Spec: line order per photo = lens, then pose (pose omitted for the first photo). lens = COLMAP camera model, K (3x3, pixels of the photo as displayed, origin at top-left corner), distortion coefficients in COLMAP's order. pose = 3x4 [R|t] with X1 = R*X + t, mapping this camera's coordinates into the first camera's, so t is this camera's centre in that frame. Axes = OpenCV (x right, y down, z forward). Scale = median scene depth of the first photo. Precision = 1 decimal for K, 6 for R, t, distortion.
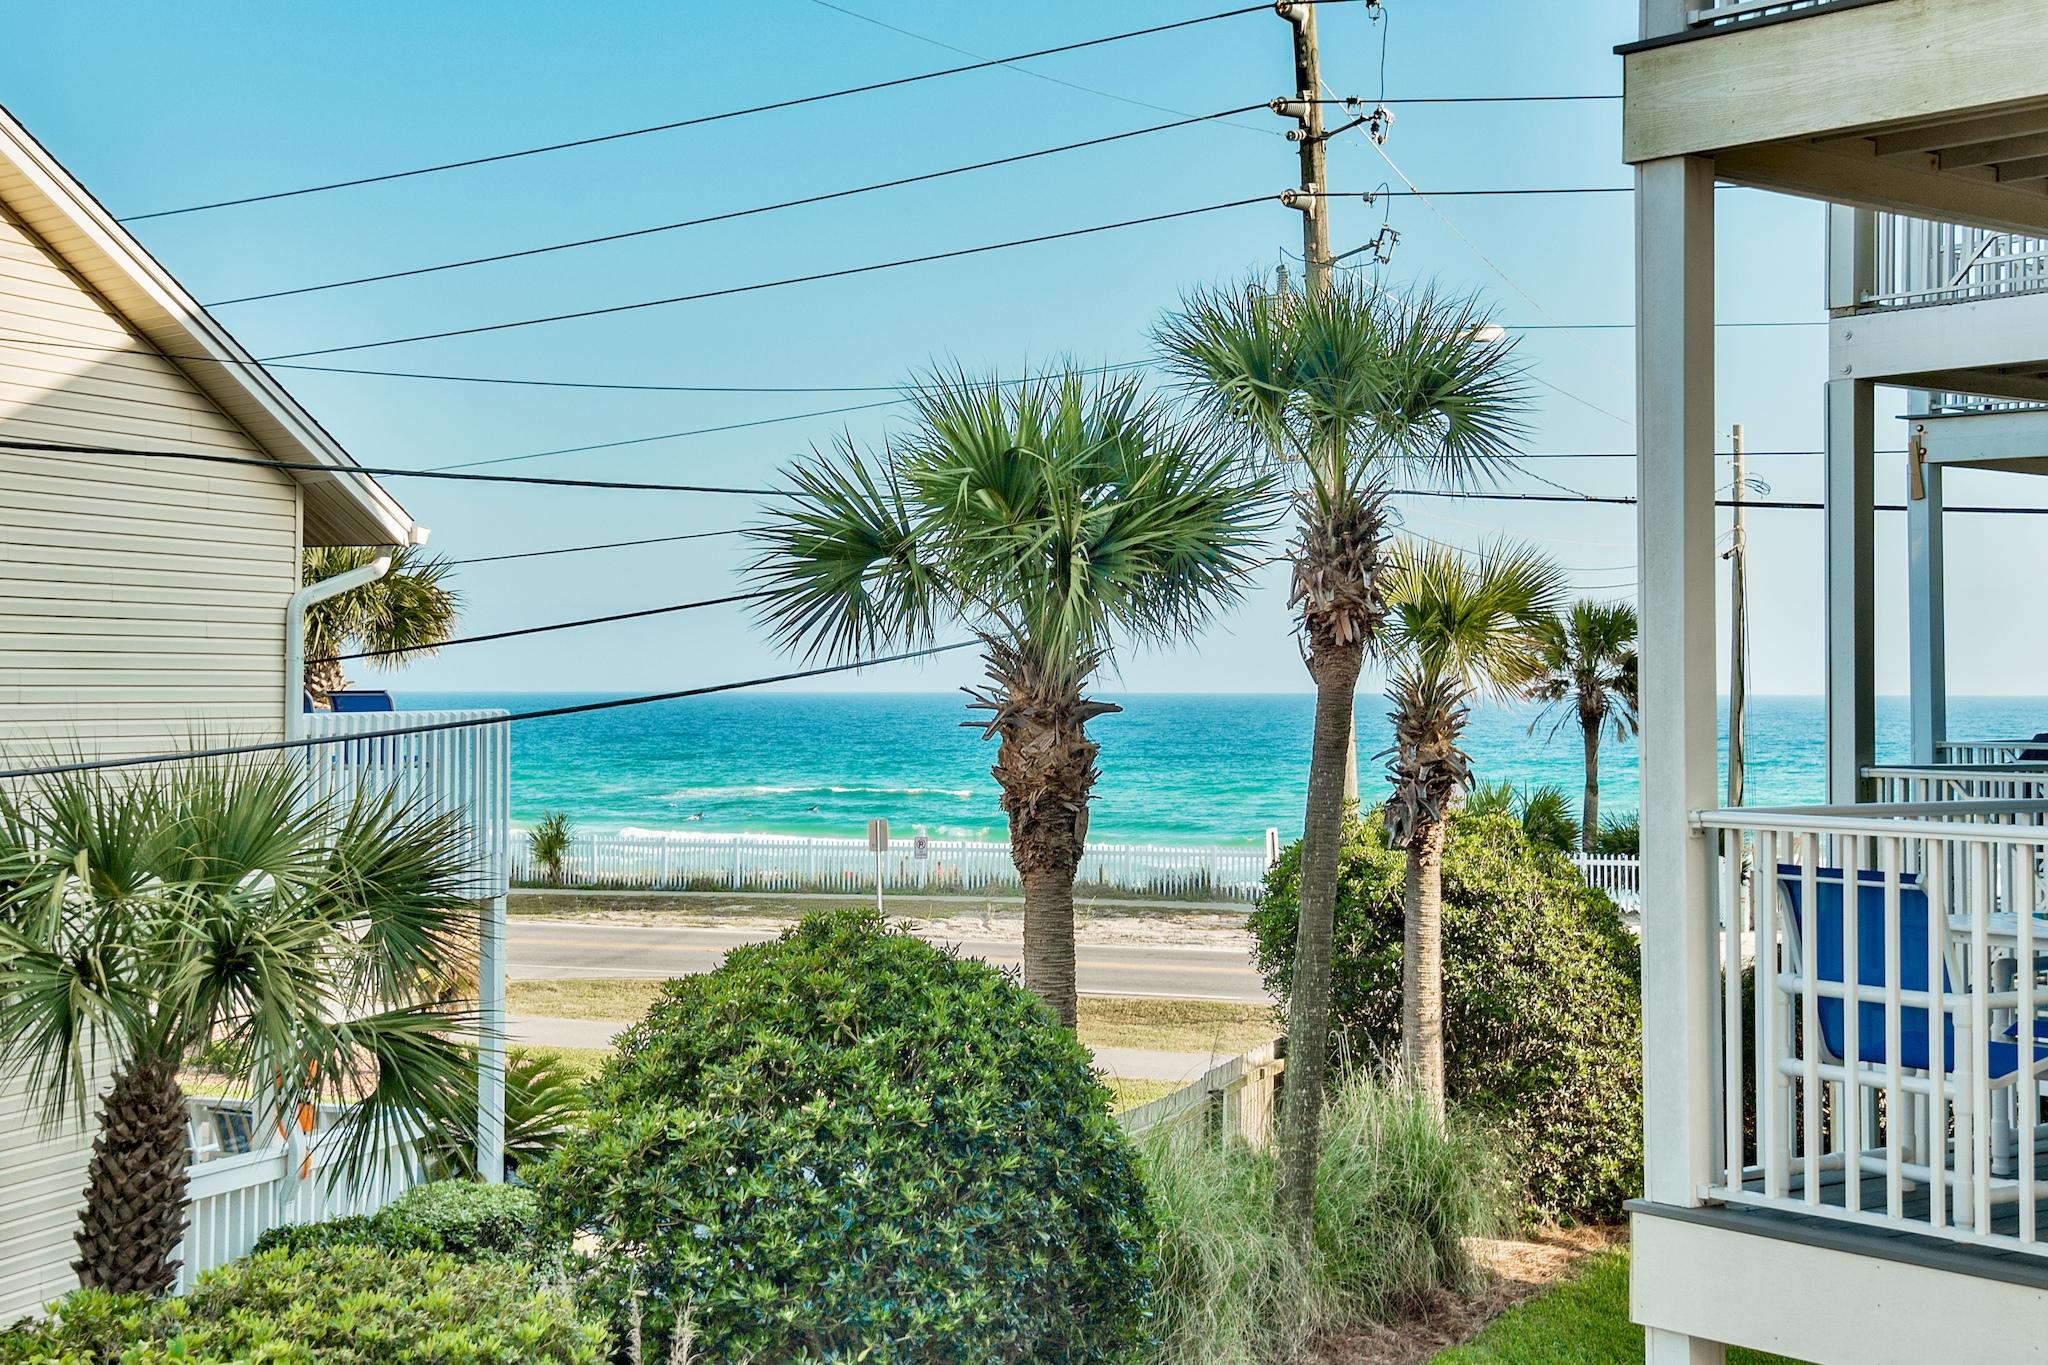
lens RADIAL K [[2933.7, 0, 917.5], [0, 2933.7, 628.5], [0, 0, 1]] dist [0.103522, -0.021180]
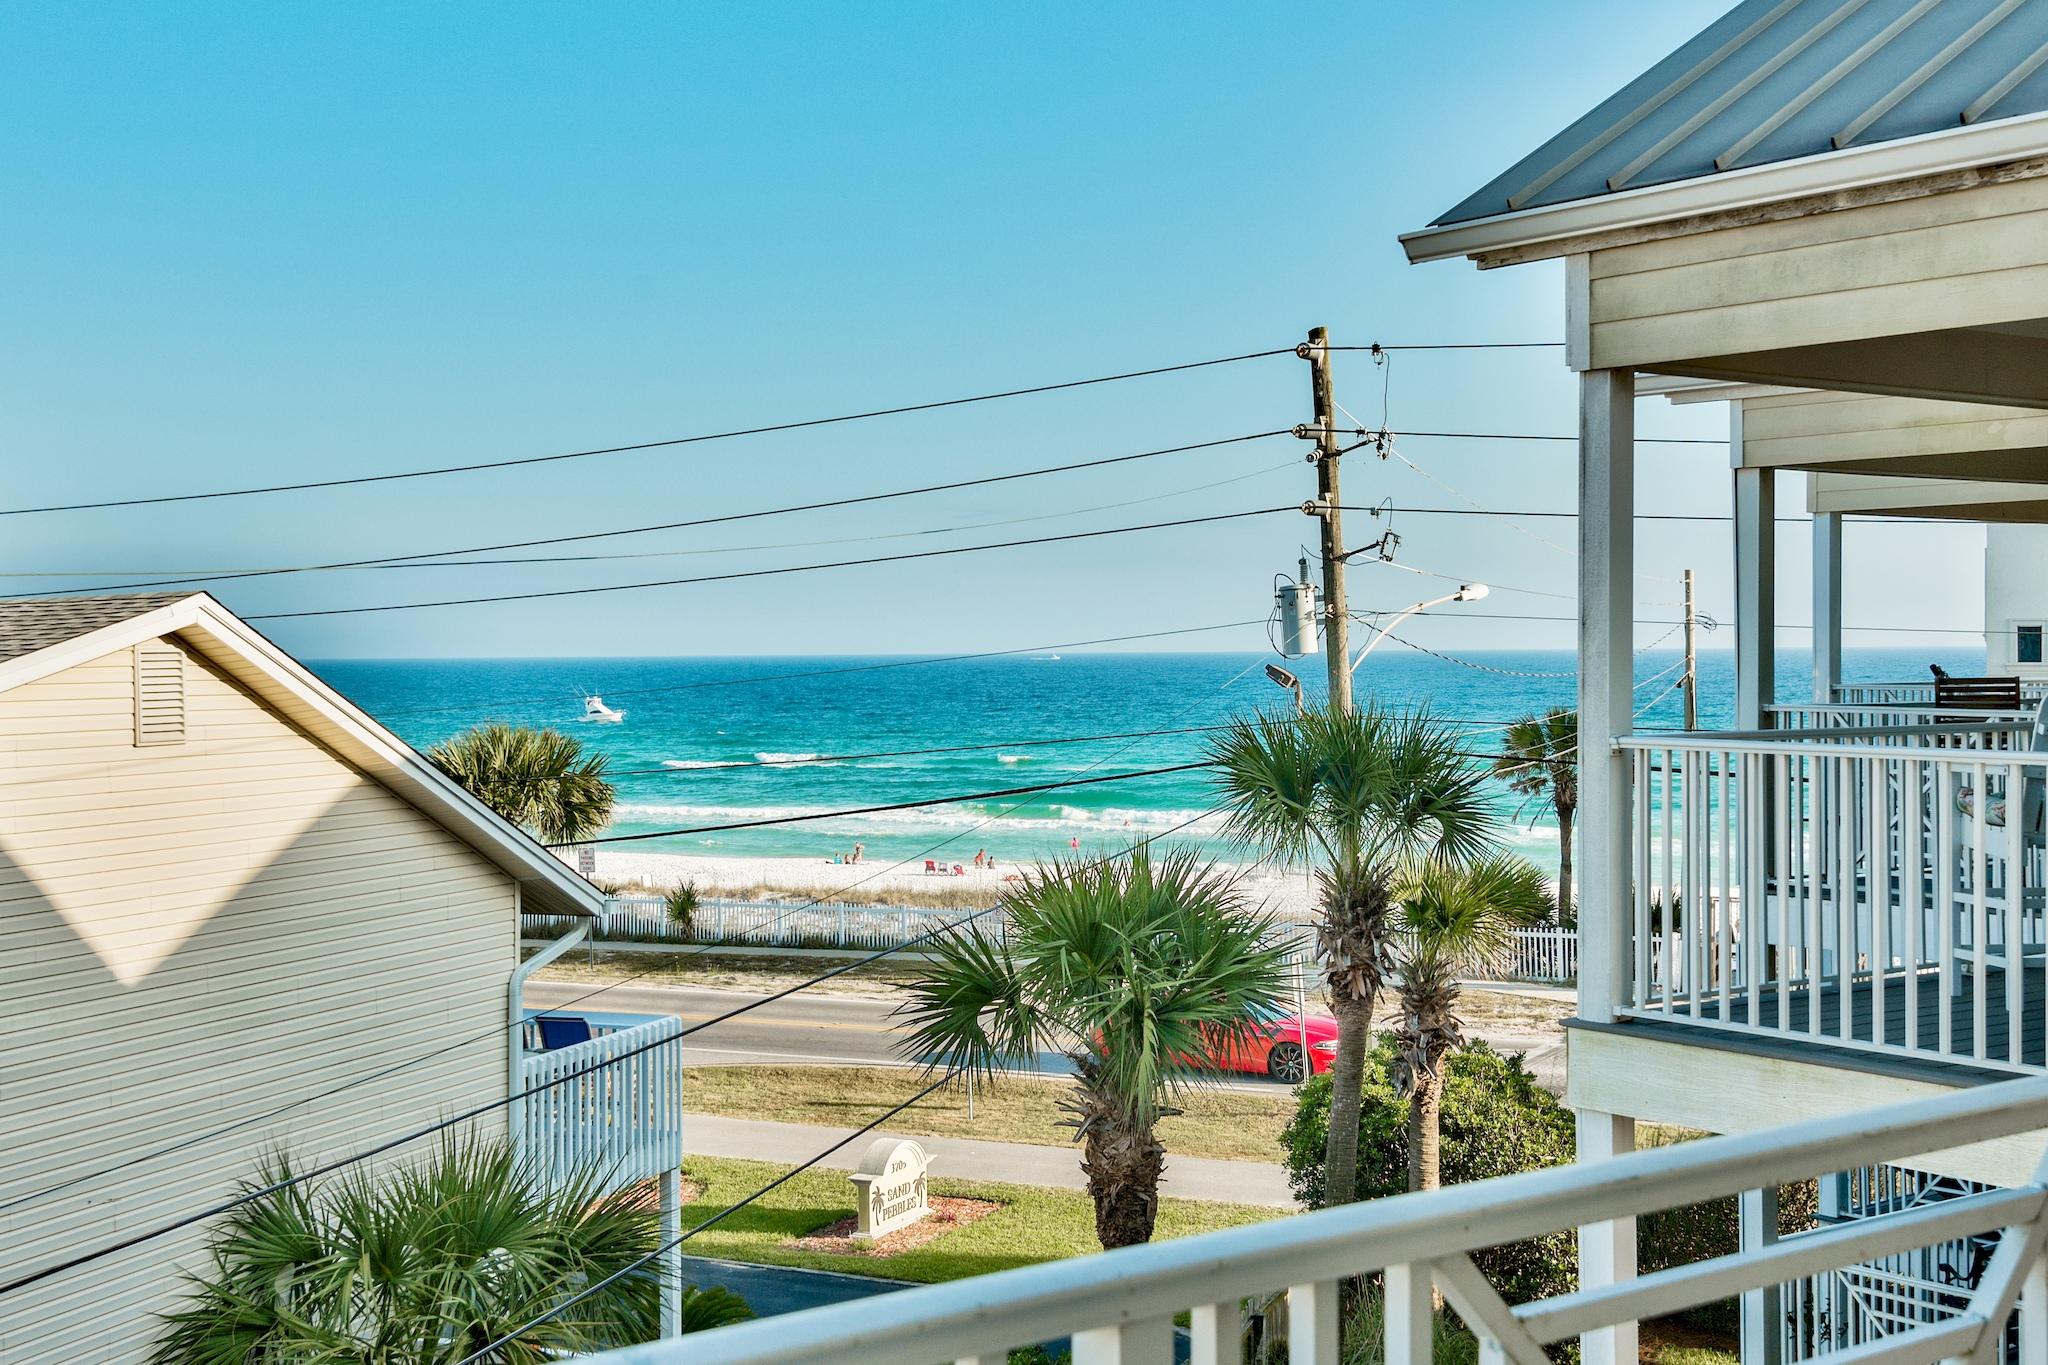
lens RADIAL K [[2553.8, 0, 970.7], [0, 2553.8, 679.1], [0, 0, 1]] dist [0.098114, -0.017579]
pose [[0.999941, -0.009576, -0.005060, -0.011932], [0.009730, 0.999463, 0.031279, -0.164463], [0.004757, -0.031326, 0.999498, -0.077540]]
